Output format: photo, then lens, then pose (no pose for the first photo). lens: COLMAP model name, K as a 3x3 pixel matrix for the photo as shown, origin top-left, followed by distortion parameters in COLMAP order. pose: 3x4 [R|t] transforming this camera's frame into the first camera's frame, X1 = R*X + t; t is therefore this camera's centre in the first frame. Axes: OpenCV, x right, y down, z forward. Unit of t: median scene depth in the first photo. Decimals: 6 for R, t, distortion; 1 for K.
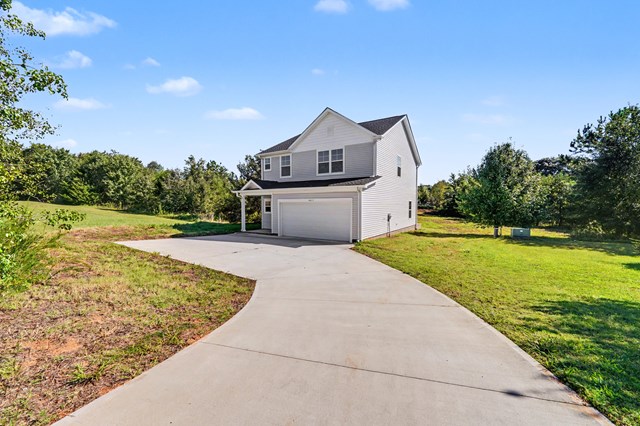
lens RADIAL K [[262.6, 0, 318.4], [0, 262.6, 210.1], [0, 0, 1]] dist [0.005926, -0.003130]
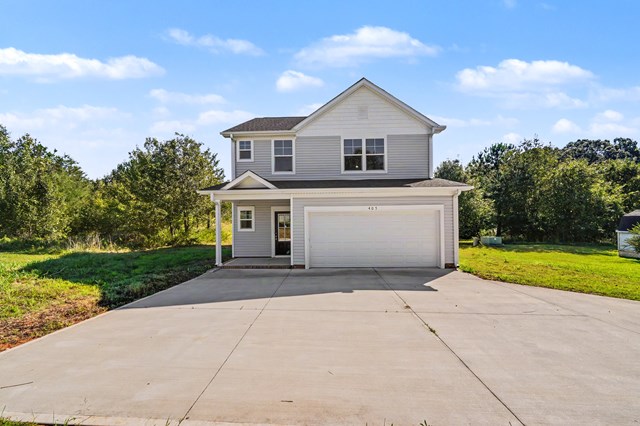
lens RADIAL K [[257.4, 0, 319.5], [0, 257.4, 215.3], [0, 0, 1]] dist [0.006885, -0.000216]
pose [[0.855419, -0.004605, 0.517916, -0.415242], [0.021356, 0.999424, -0.026387, -0.005877], [-0.517496, 0.033632, 0.855024, 0.469432]]
